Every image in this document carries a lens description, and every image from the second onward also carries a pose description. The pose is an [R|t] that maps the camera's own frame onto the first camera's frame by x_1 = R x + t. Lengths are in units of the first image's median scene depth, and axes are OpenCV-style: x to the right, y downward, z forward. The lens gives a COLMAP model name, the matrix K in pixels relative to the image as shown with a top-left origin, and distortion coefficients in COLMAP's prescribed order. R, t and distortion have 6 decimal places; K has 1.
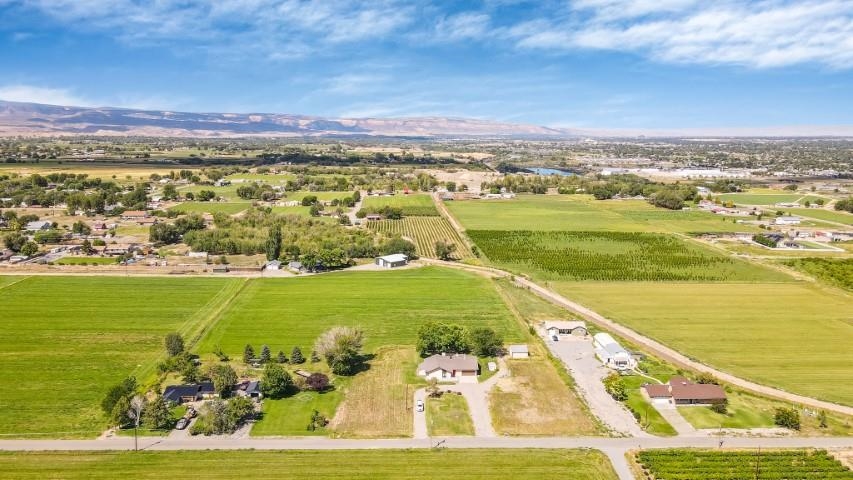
lens RADIAL K [[635.2, 0, 426.5], [0, 635.2, 240.0], [0, 0, 1]] dist [-0.014610, 0.058192]
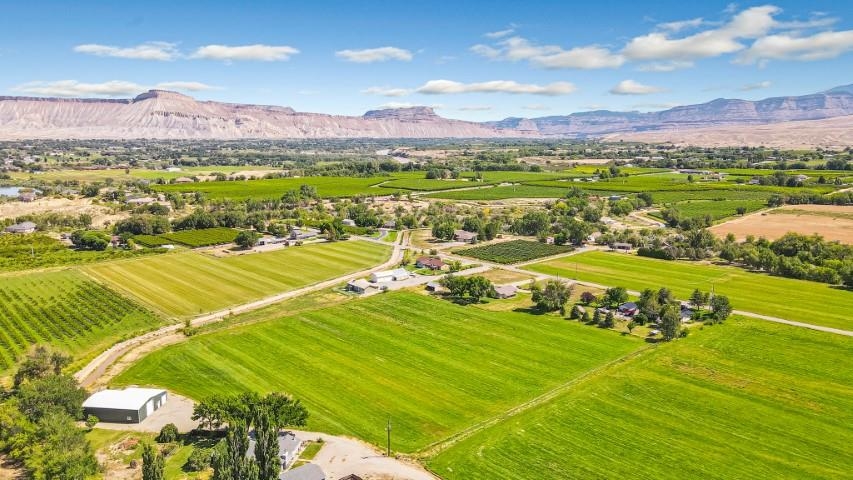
lens RADIAL K [[635.2, 0, 426.5], [0, 635.2, 240.0], [0, 0, 1]] dist [-0.014610, 0.058192]
pose [[-0.628459, -0.135009, 0.766036, -0.919022], [0.127605, 0.953585, 0.272752, -0.309658], [-0.767304, 0.269164, -0.582061, 1.855606]]
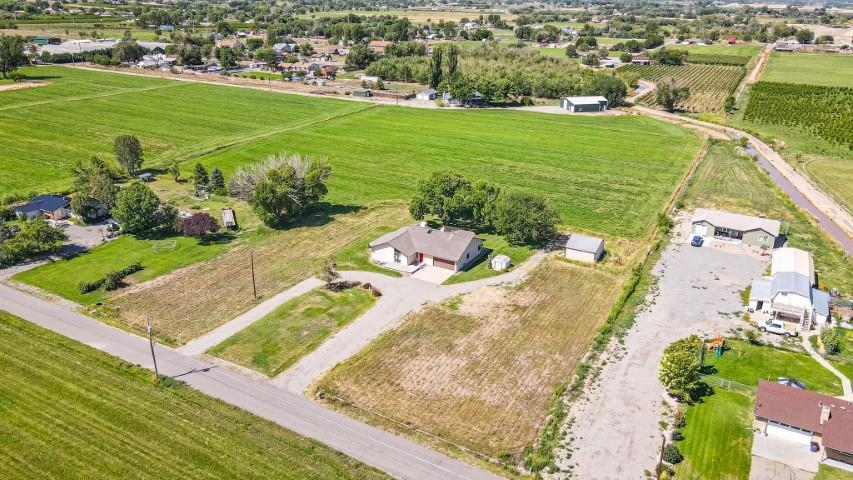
lens RADIAL K [[635.2, 0, 426.5], [0, 635.2, 240.0], [0, 0, 1]] dist [-0.014610, 0.058192]
pose [[0.848955, 0.189047, -0.493494, 0.303476], [-0.086802, 0.971026, 0.222654, 0.065254], [0.521288, -0.146187, 0.840767, 0.507360]]
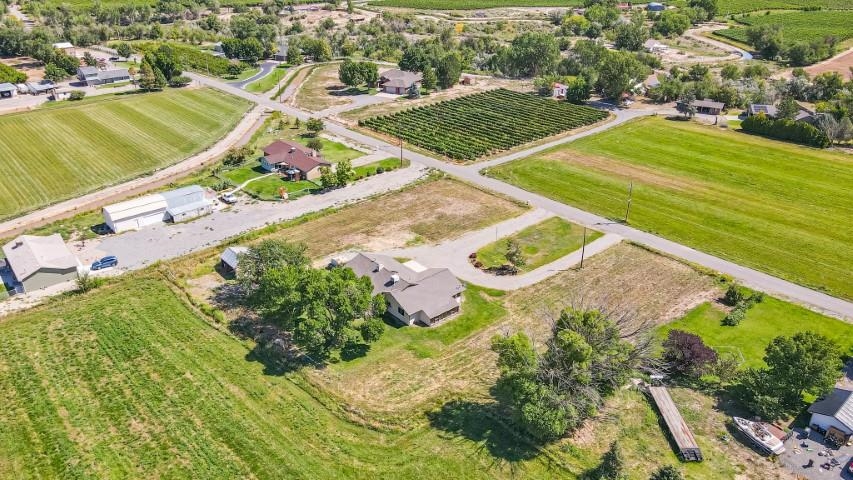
lens RADIAL K [[635.2, 0, 426.5], [0, 635.2, 240.0], [0, 0, 1]] dist [-0.014610, 0.058192]
pose [[-0.633063, -0.345165, 0.692887, -0.295706], [0.123493, 0.838592, 0.530579, -0.087437], [-0.764186, 0.421456, -0.488256, 1.166672]]
